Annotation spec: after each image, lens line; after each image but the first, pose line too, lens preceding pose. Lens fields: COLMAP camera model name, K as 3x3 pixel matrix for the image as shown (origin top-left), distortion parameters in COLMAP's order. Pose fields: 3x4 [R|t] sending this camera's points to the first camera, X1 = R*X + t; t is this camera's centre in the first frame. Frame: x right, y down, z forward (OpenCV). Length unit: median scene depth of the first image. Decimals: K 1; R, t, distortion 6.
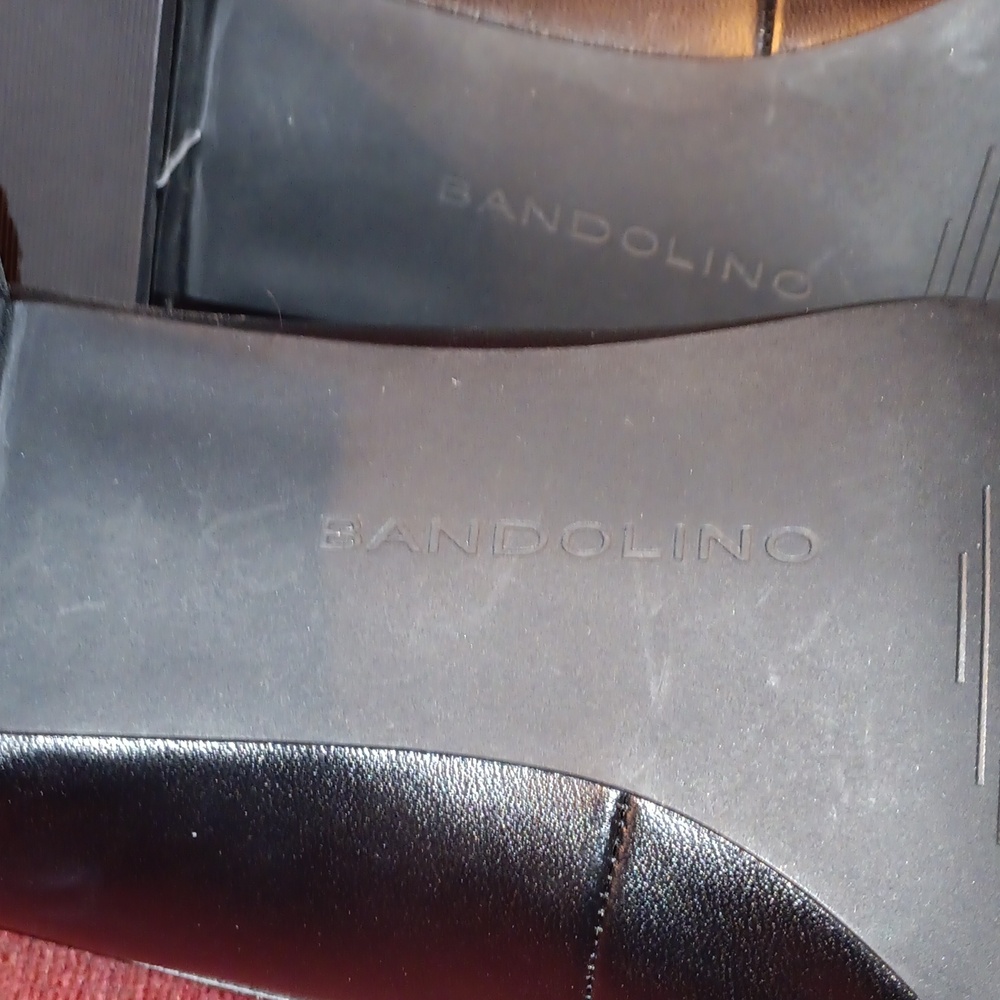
lens RADIAL K [[1576.2, 0, 483.8], [0, 1576.2, 515.1], [0, 0, 1]] dist [0.081041, -0.268556]
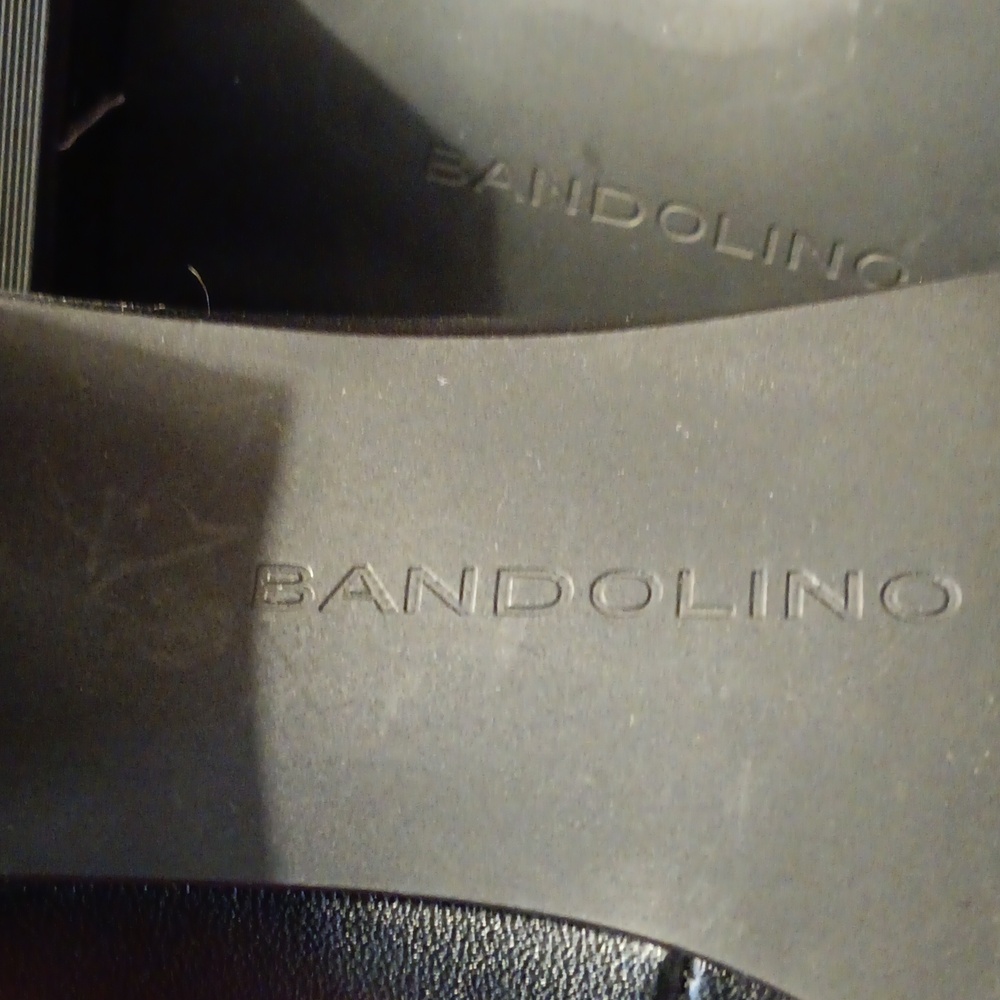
lens RADIAL K [[1622.0, 0, 500.0], [0, 1622.0, 500.0], [0, 0, 1]] dist [-0.074391, 0.256143]
pose [[0.999952, -0.008930, 0.003995, 0.004290], [0.009245, 0.996129, -0.087413, 0.032126], [-0.003199, 0.087446, 0.996164, 0.228501]]
